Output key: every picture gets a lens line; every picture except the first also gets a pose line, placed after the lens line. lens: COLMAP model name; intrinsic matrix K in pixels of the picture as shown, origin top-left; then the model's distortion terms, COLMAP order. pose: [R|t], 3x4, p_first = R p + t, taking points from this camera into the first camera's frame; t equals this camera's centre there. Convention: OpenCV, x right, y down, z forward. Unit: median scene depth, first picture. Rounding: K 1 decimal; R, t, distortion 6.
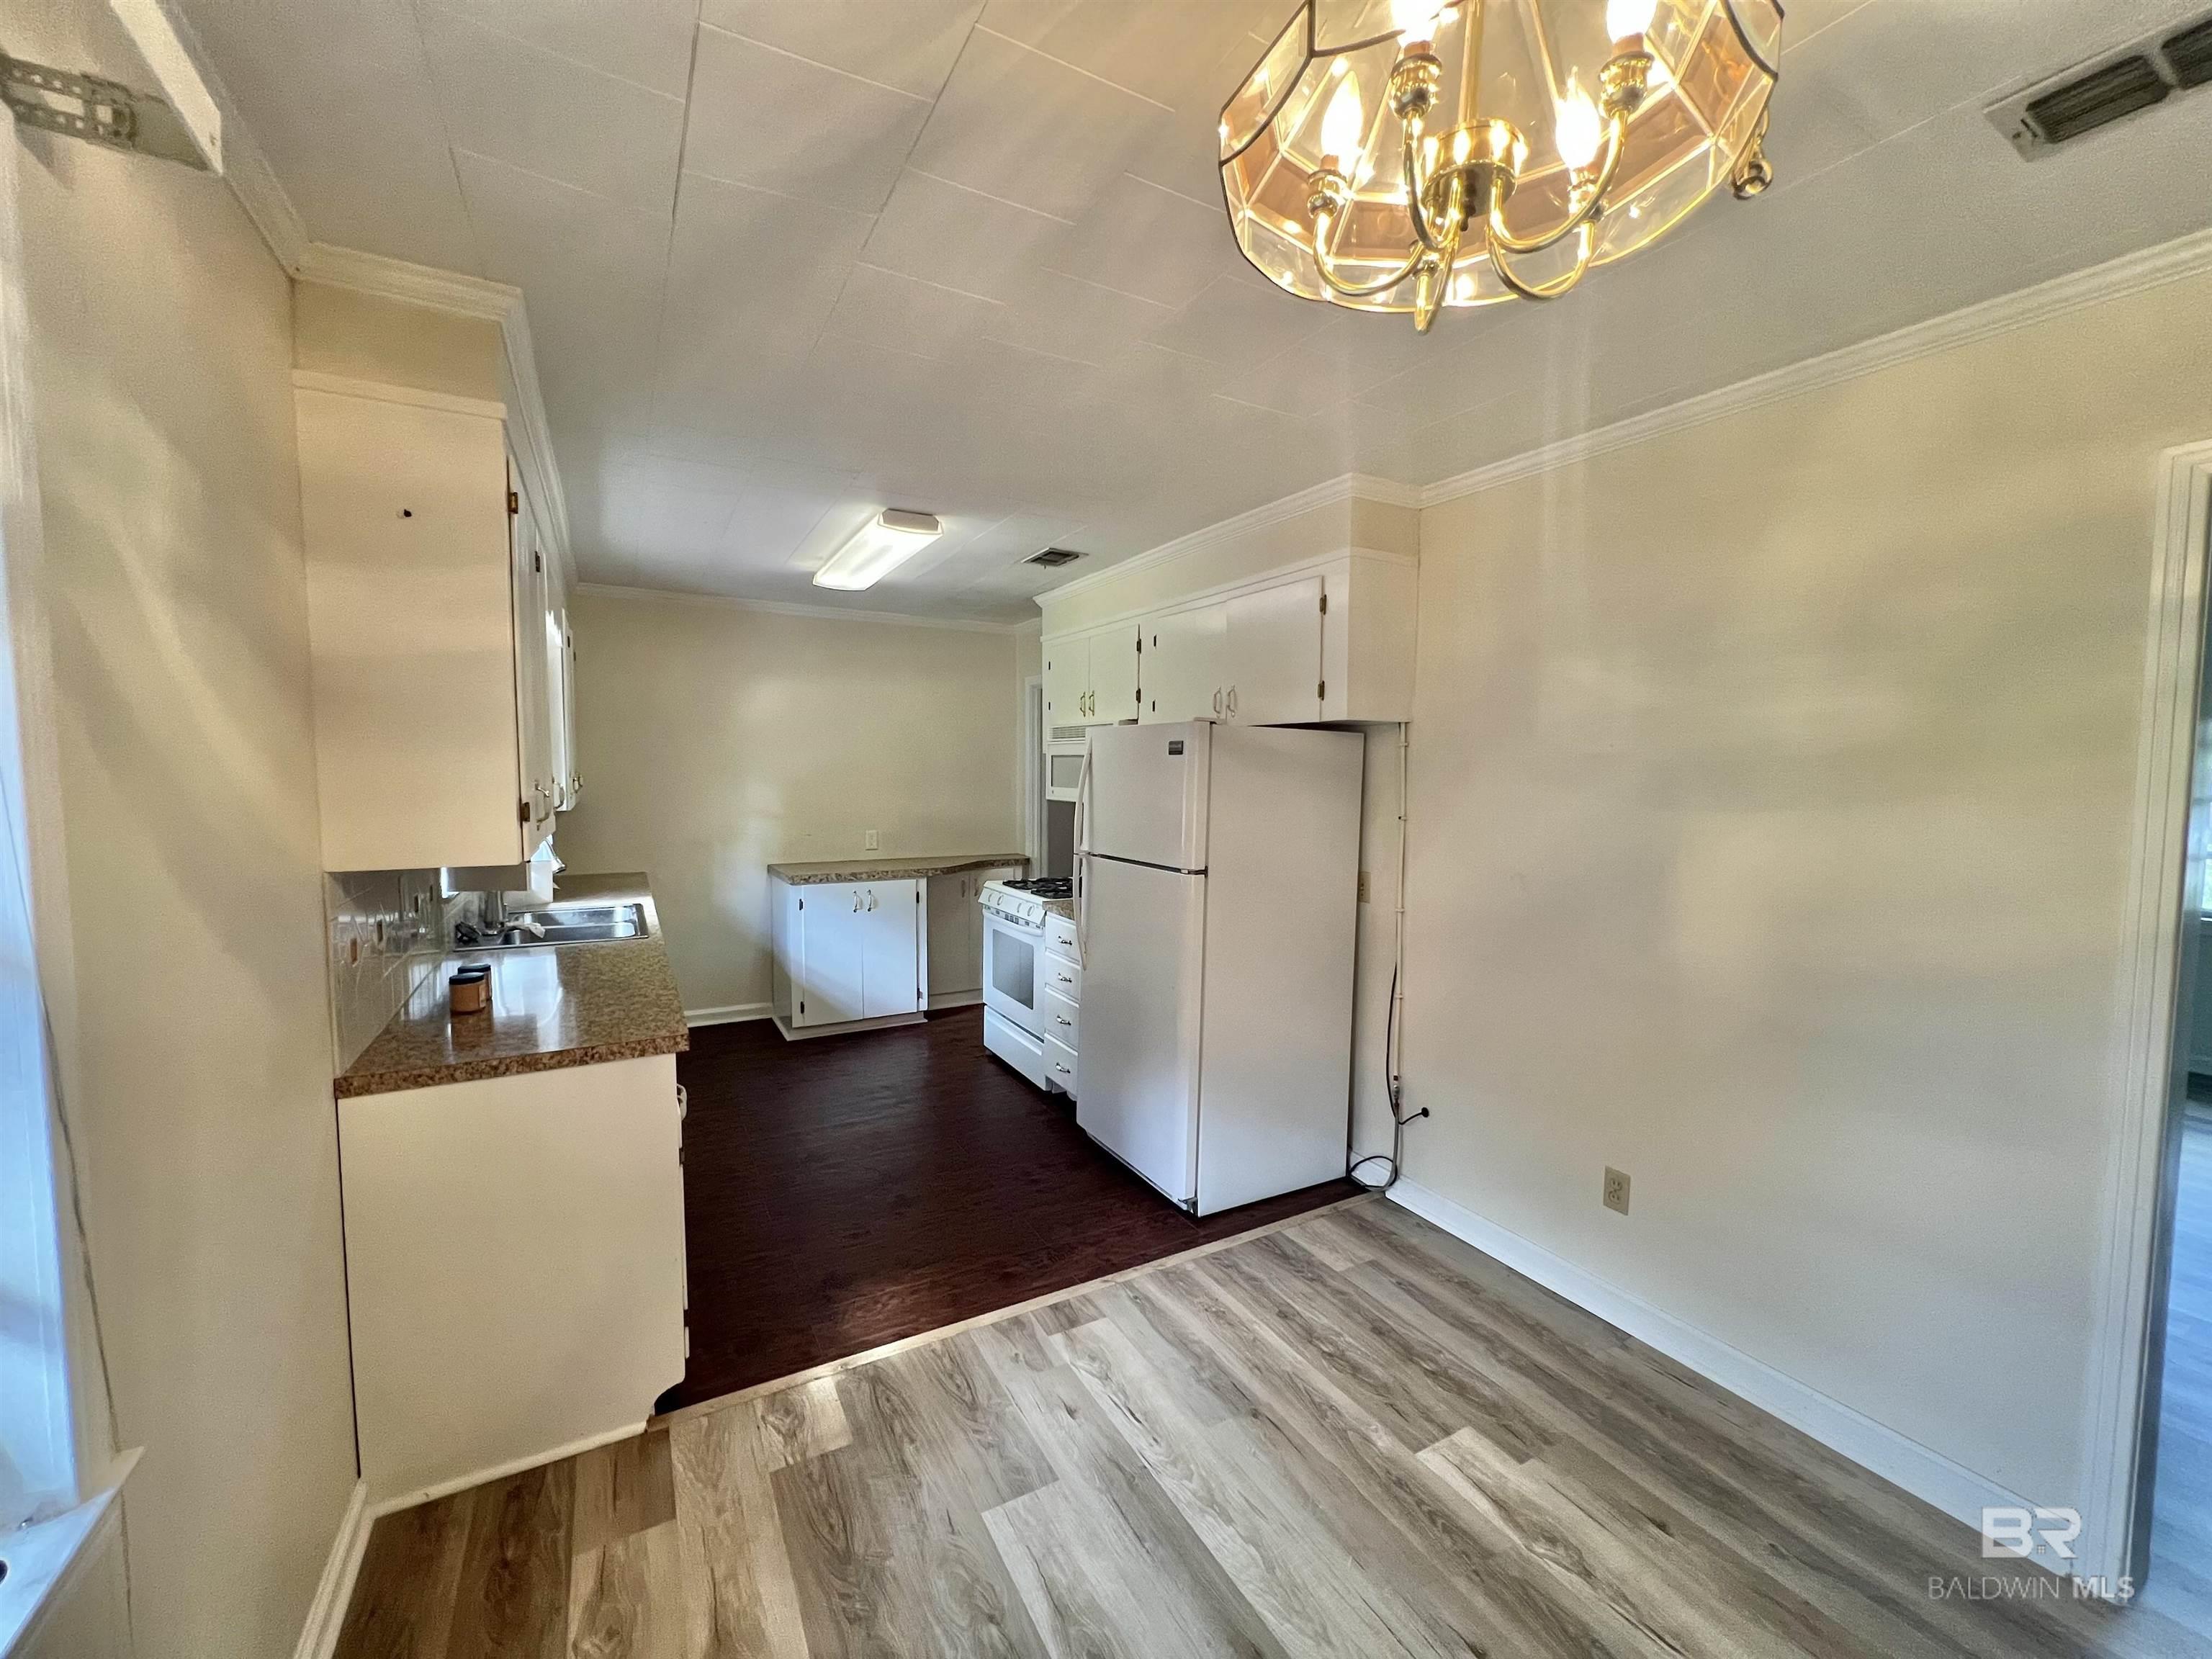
lens RADIAL K [[883.9, 0, 1101.0], [0, 883.9, 828.0], [0, 0, 1]] dist [-0.000866, 0.000875]
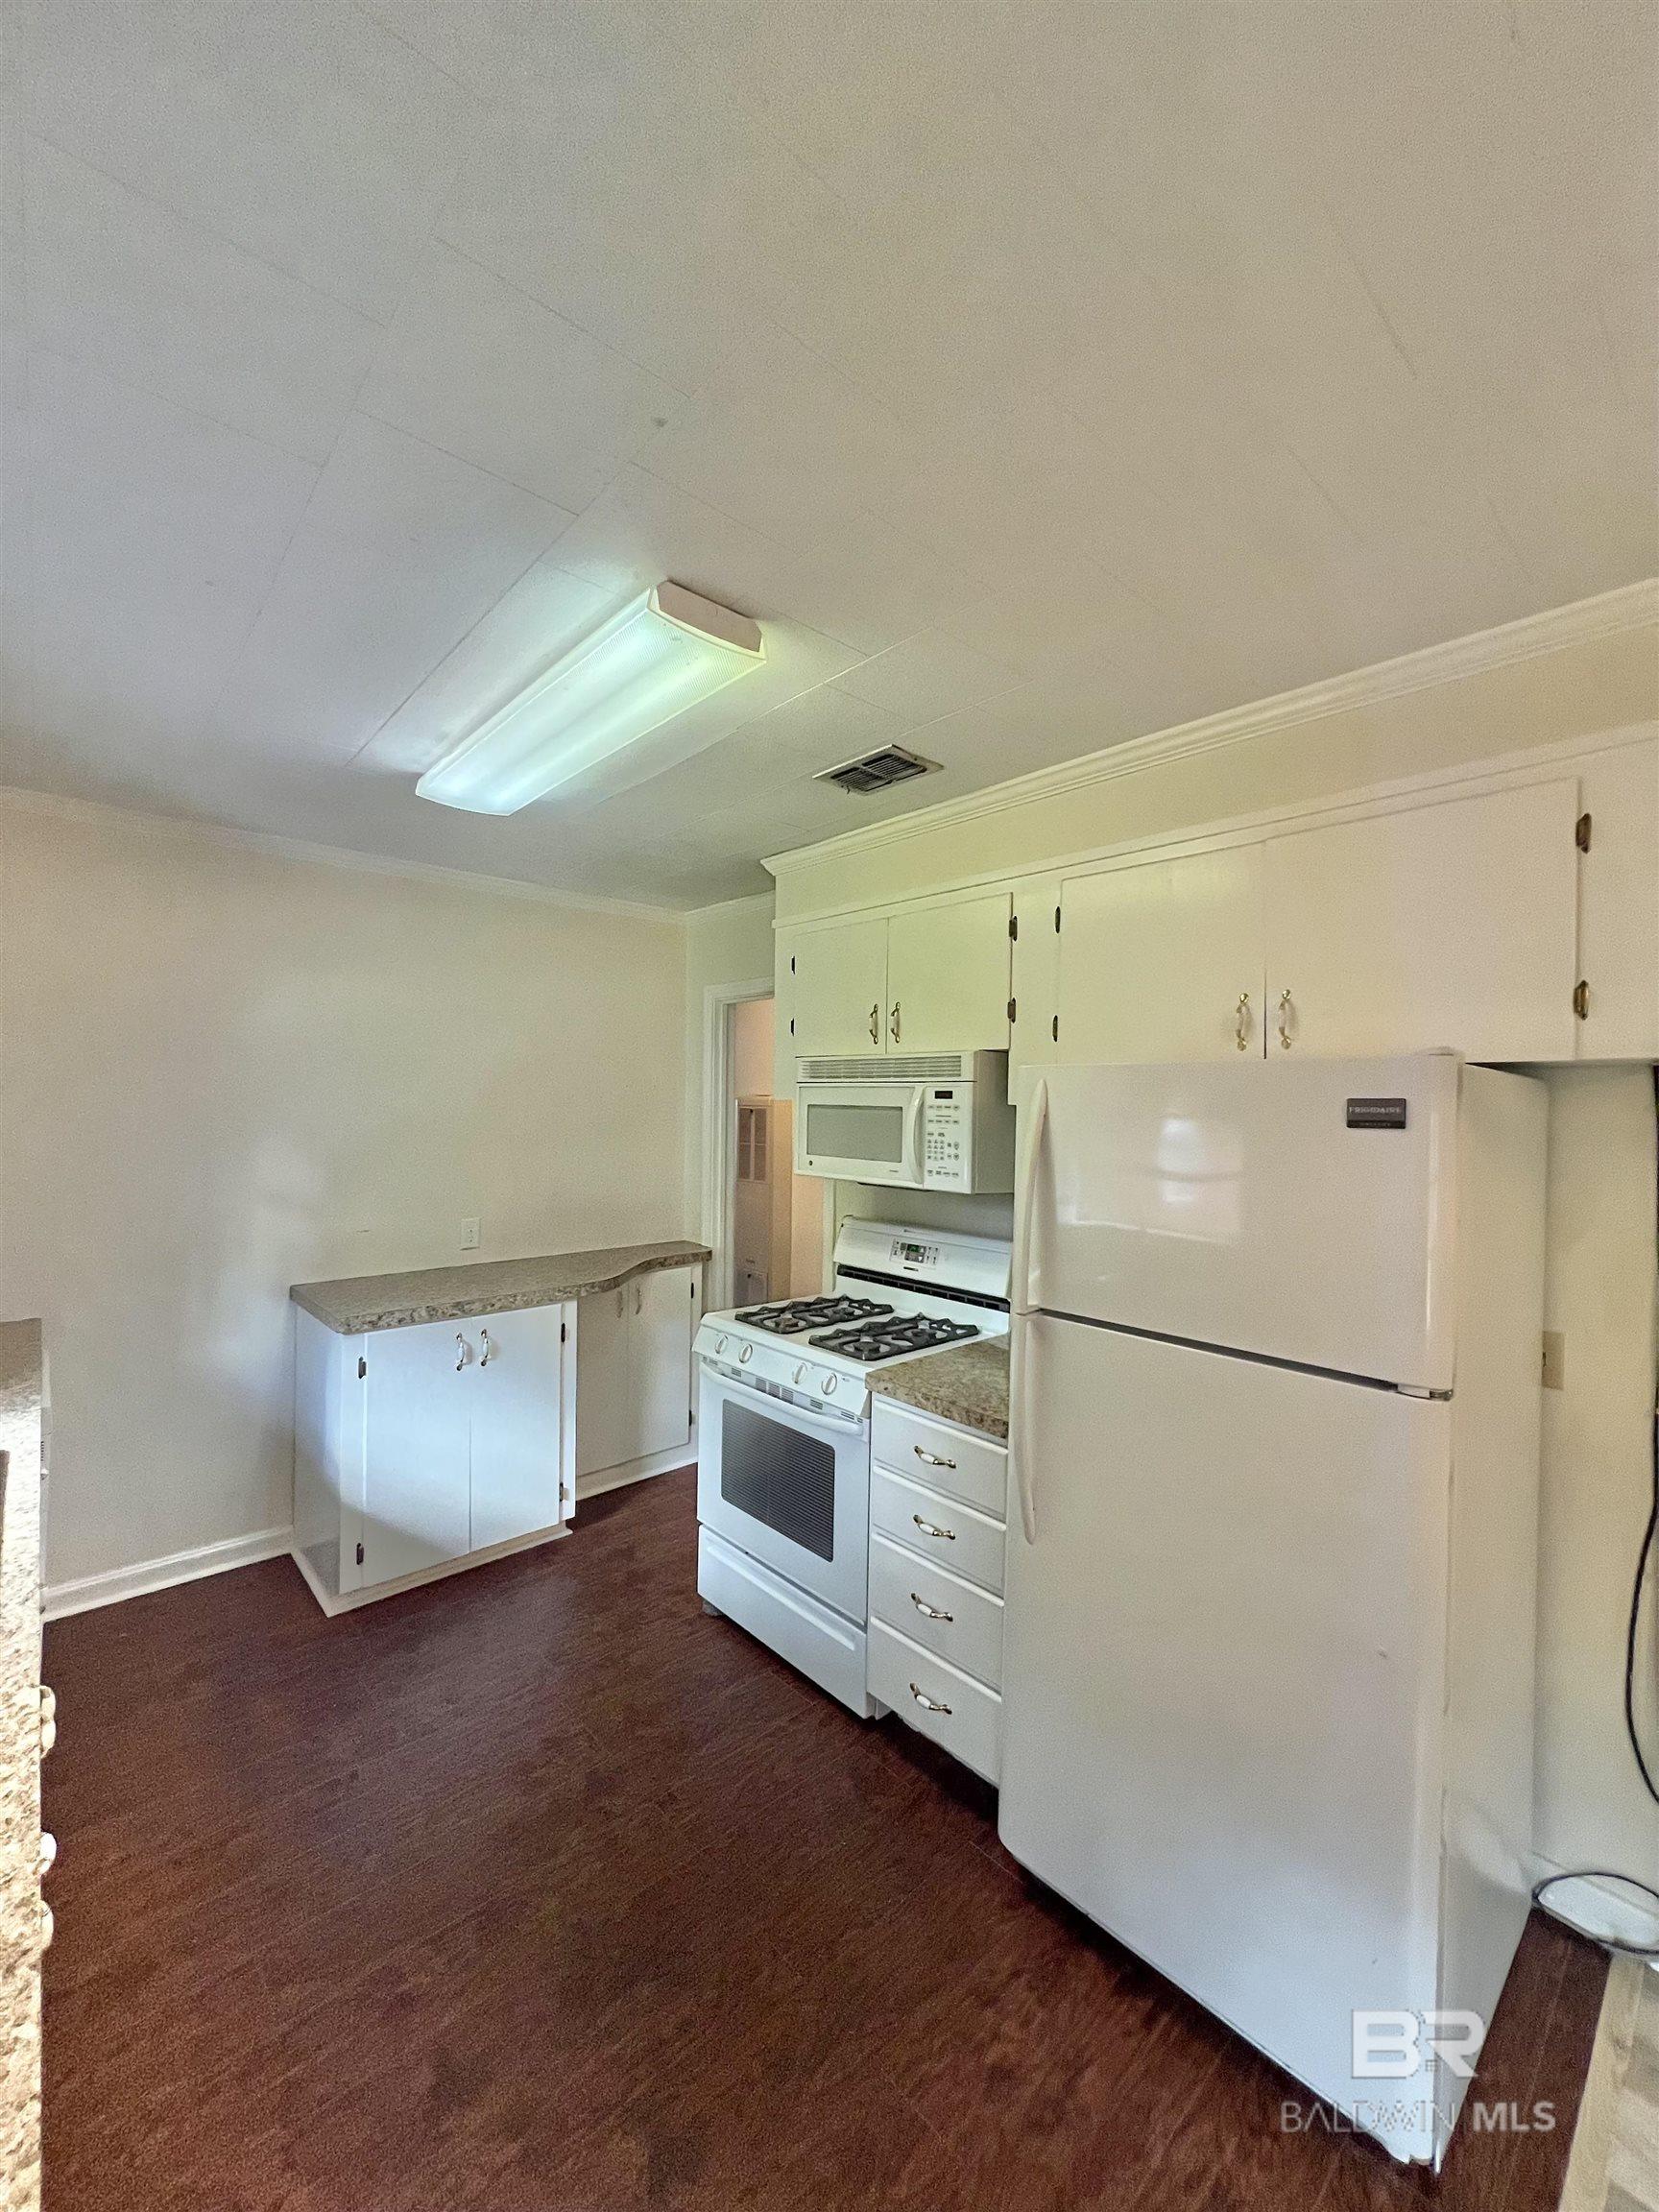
lens RADIAL K [[883.9, 0, 832.6], [0, 883.9, 1103.3], [0, 0, 1]] dist [-0.000866, 0.000875]
pose [[0.974000, 0.003691, 0.226518, -0.261450], [0.010812, 0.997971, -0.062753, -0.063431], [-0.226290, 0.063570, 0.971983, 0.558001]]
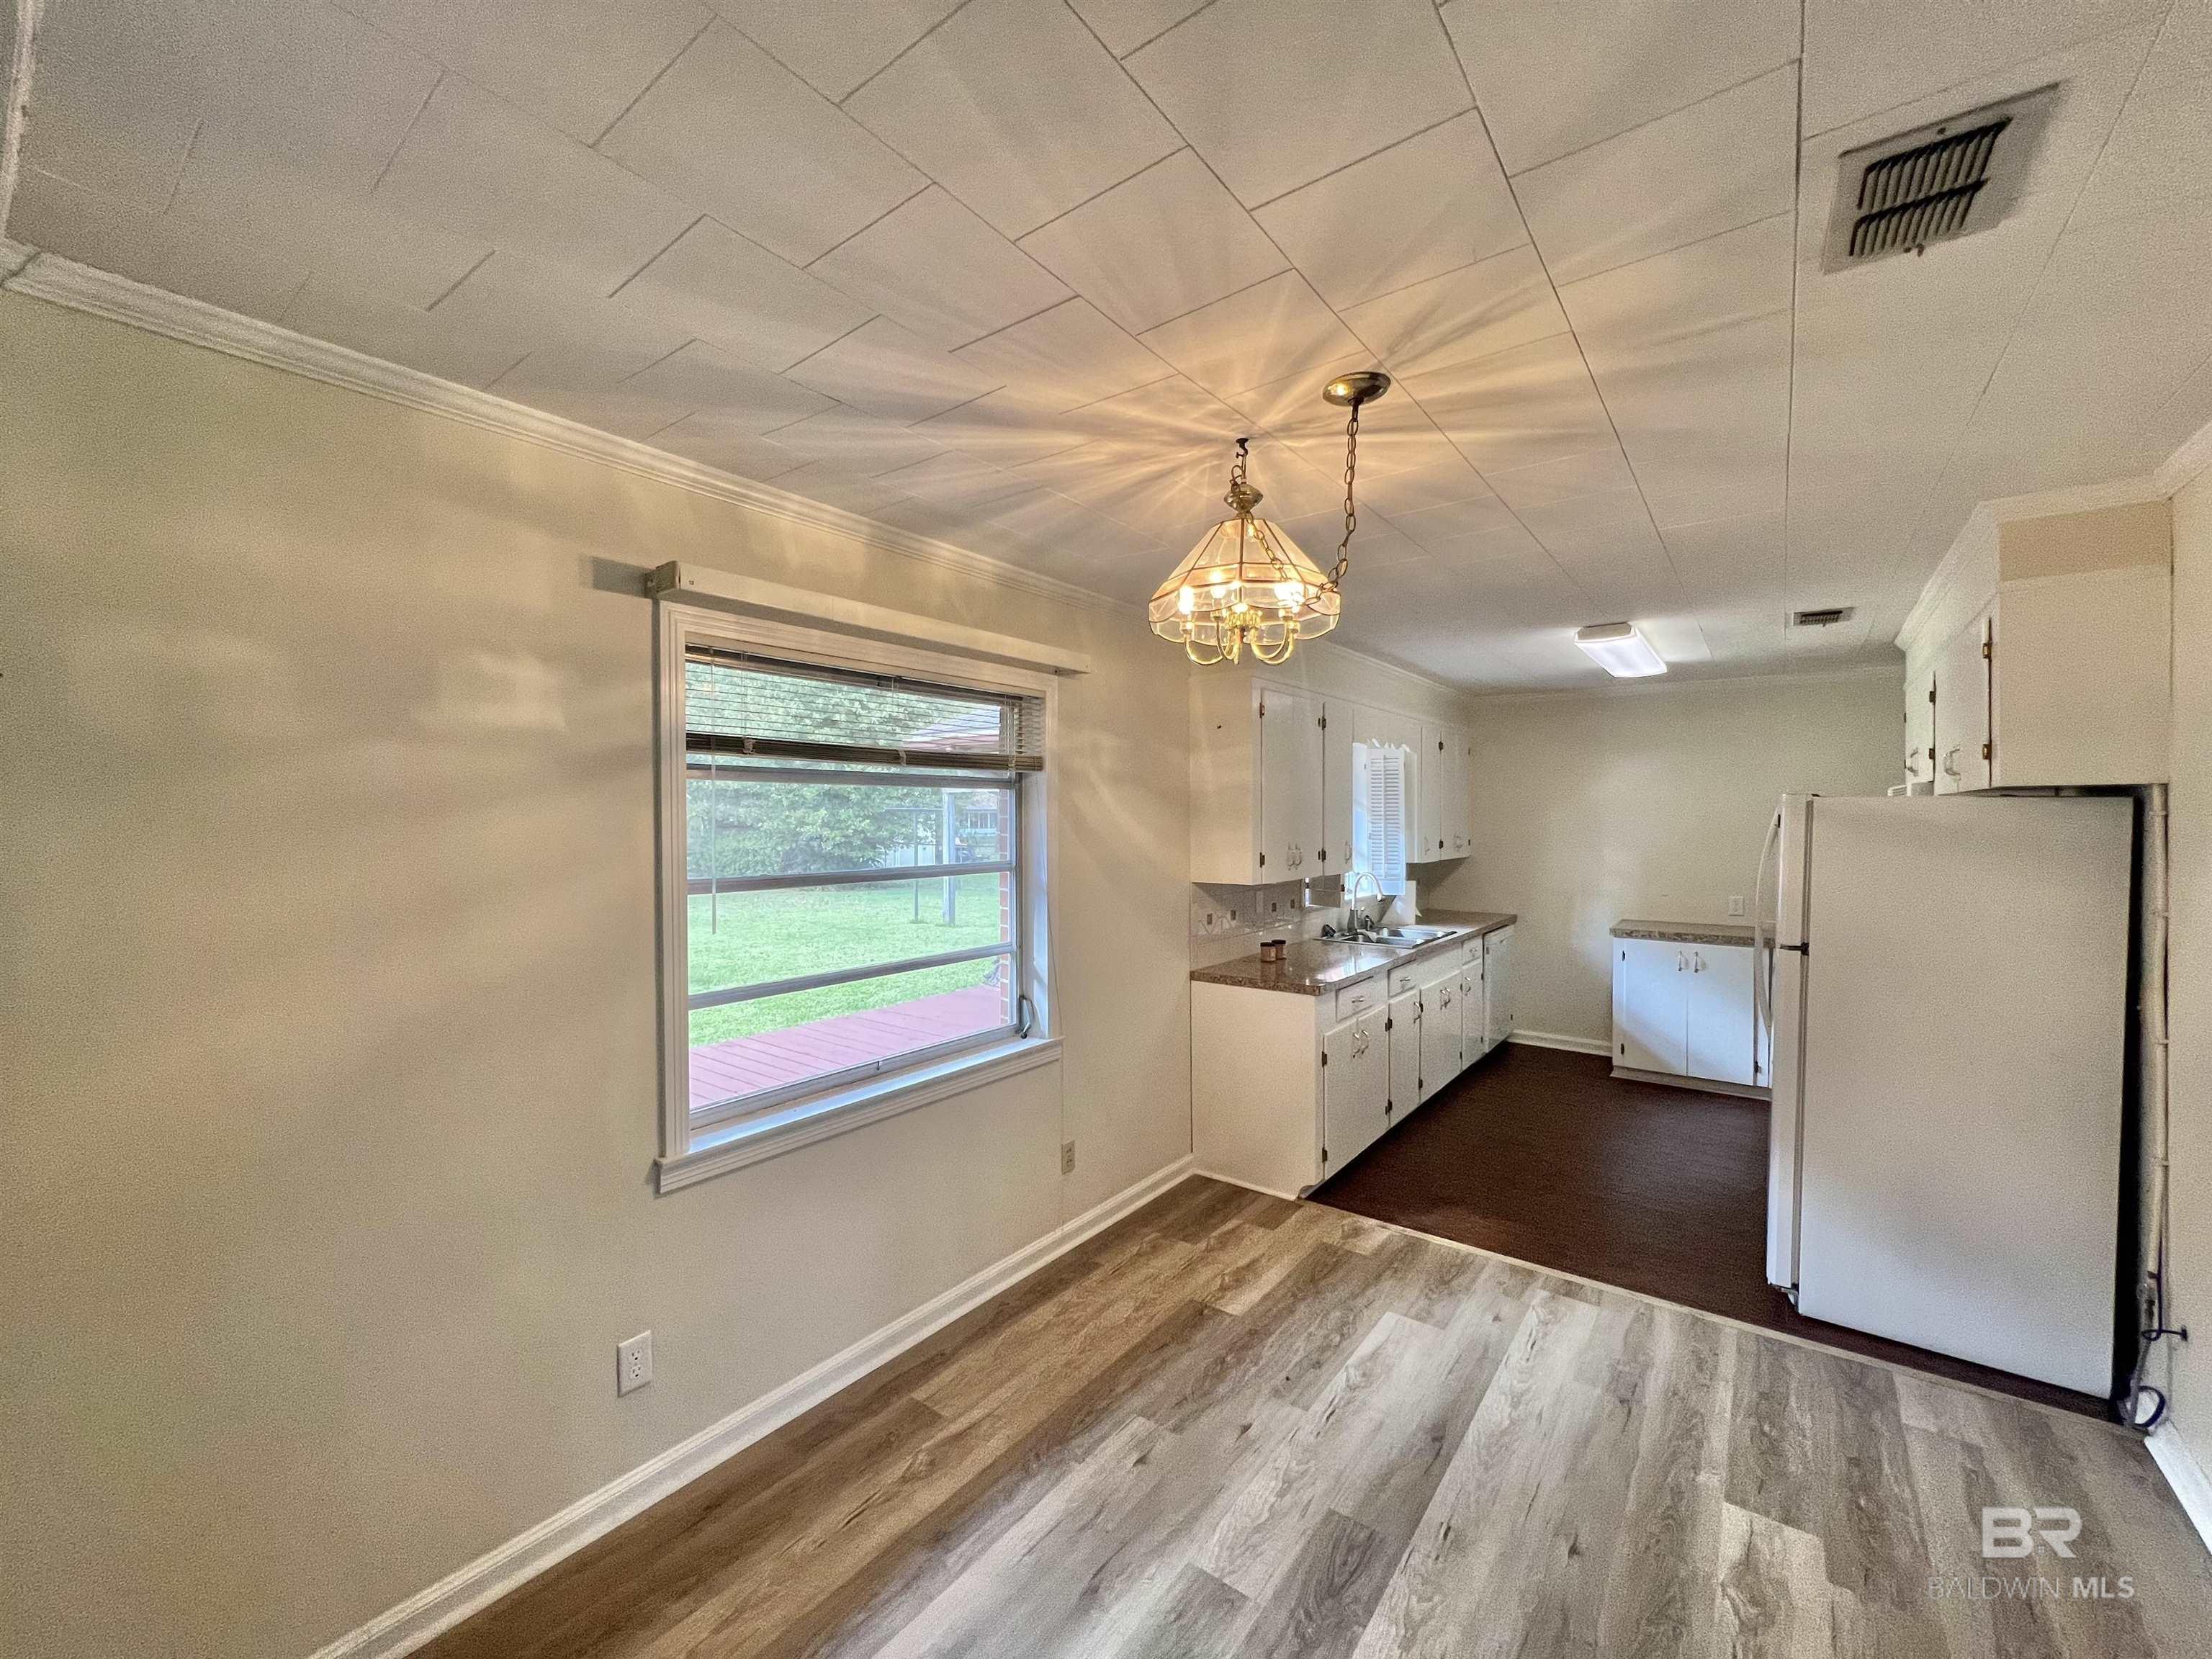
lens RADIAL K [[883.9, 0, 1101.4], [0, 883.9, 827.1], [0, 0, 1]] dist [-0.000866, 0.000875]
pose [[0.400511, 0.001840, -0.916290, 0.624643], [-0.061182, 0.997820, -0.024739, -0.011296], [0.914247, 0.065969, 0.399751, -0.090833]]
